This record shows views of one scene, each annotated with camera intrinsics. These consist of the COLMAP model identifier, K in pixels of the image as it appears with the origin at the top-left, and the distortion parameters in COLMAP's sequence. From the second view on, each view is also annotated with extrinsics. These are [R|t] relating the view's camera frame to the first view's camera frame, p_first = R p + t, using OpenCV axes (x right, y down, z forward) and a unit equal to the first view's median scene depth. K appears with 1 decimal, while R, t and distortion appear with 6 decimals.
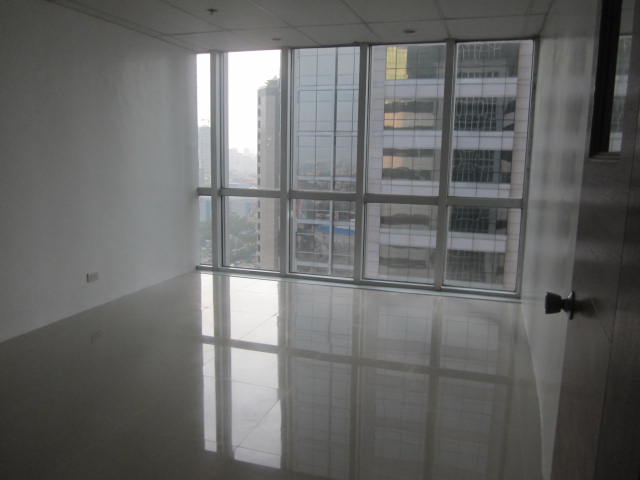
lens RADIAL K [[524.6, 0, 320.0], [0, 524.6, 240.0], [0, 0, 1]] dist [0.000825, 0.001221]
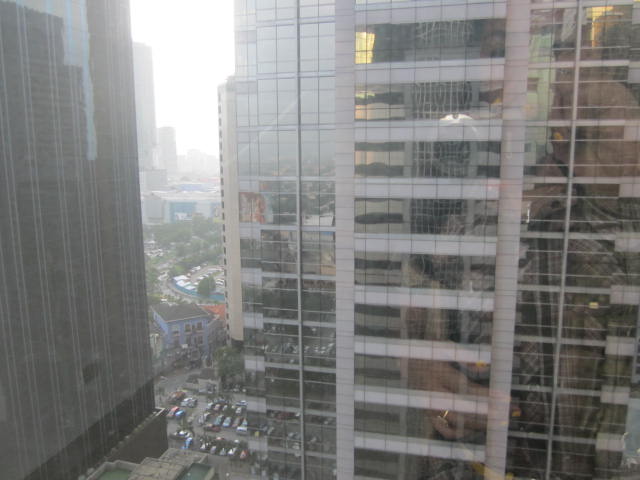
lens RADIAL K [[522.0, 0, 320.0], [0, 522.0, 240.0], [0, 0, 1]] dist [-0.003373, -0.001668]
pose [[0.997452, -0.036985, 0.061008, 0.002118], [0.036576, 0.999300, 0.007822, -0.018480], [-0.061255, -0.005571, 0.998107, 0.119114]]
